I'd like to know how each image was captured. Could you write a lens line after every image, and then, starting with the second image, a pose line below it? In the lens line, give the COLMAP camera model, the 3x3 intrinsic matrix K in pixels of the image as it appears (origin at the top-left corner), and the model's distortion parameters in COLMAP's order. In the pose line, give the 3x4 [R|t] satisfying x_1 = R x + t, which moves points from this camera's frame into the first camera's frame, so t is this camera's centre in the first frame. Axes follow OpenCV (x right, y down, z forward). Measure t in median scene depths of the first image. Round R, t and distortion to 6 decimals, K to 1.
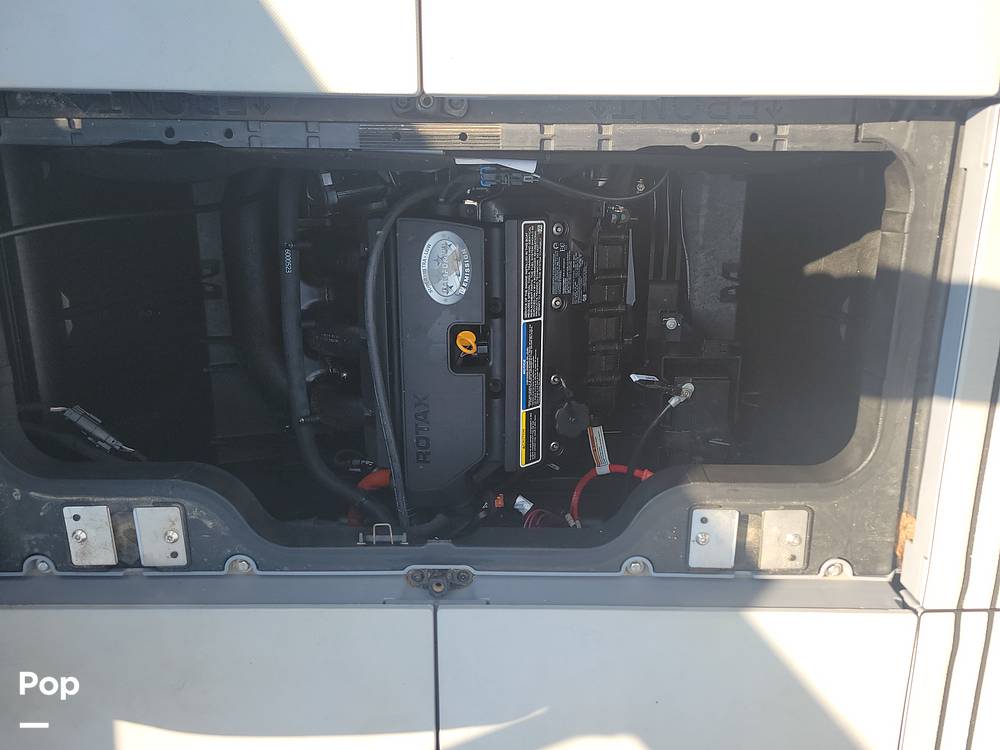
lens RADIAL K [[787.5, 0, 516.4], [0, 787.5, 372.0], [0, 0, 1]] dist [0.065447, -0.059404]
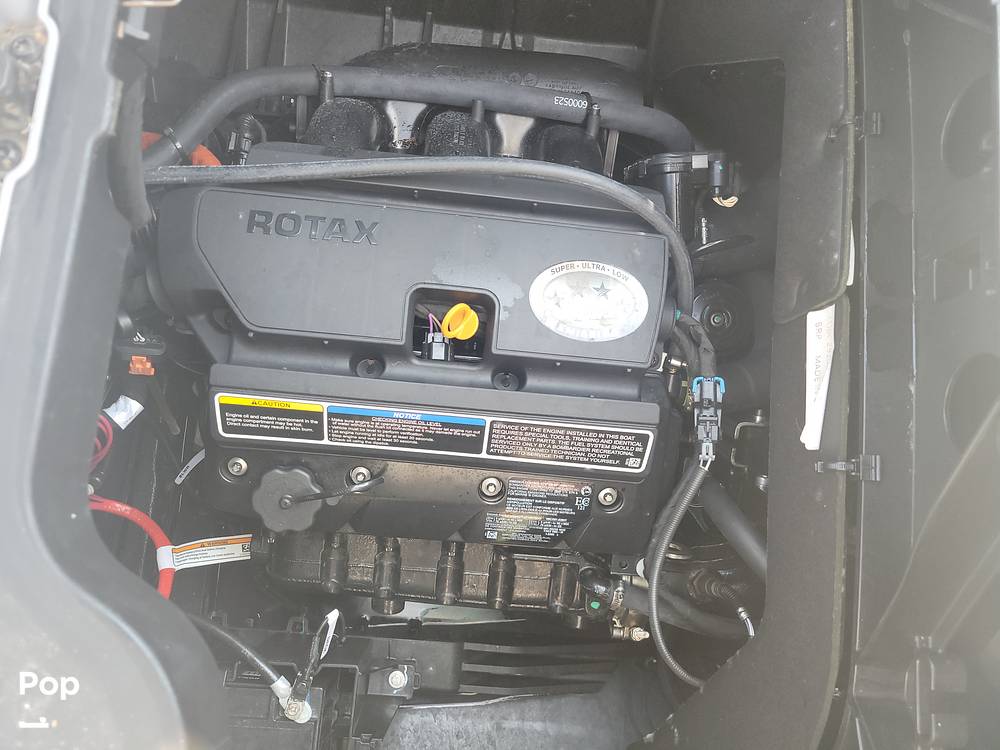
lens RADIAL K [[758.5, 0, 493.6], [0, 758.5, 377.1], [0, 0, 1]] dist [0.053795, -0.042916]
pose [[-0.072270, 0.982766, -0.170143, 0.073202], [-0.943542, -0.122658, -0.307708, 0.109356], [-0.323274, 0.138299, 0.936145, 0.473730]]
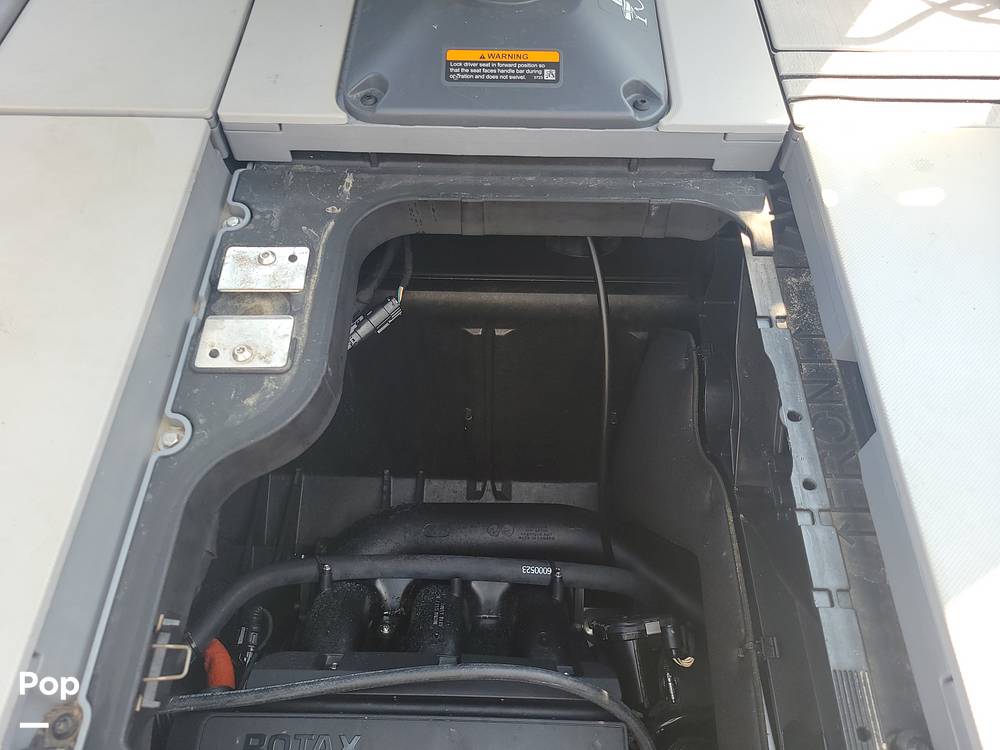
lens RADIAL K [[758.5, 0, 493.6], [0, 758.5, 377.1], [0, 0, 1]] dist [0.053795, -0.042916]
pose [[-0.018965, 0.840094, -0.542110, -0.038914], [-0.963522, -0.160130, -0.214440, 0.106907], [-0.266958, 0.518268, 0.812485, 0.317766]]
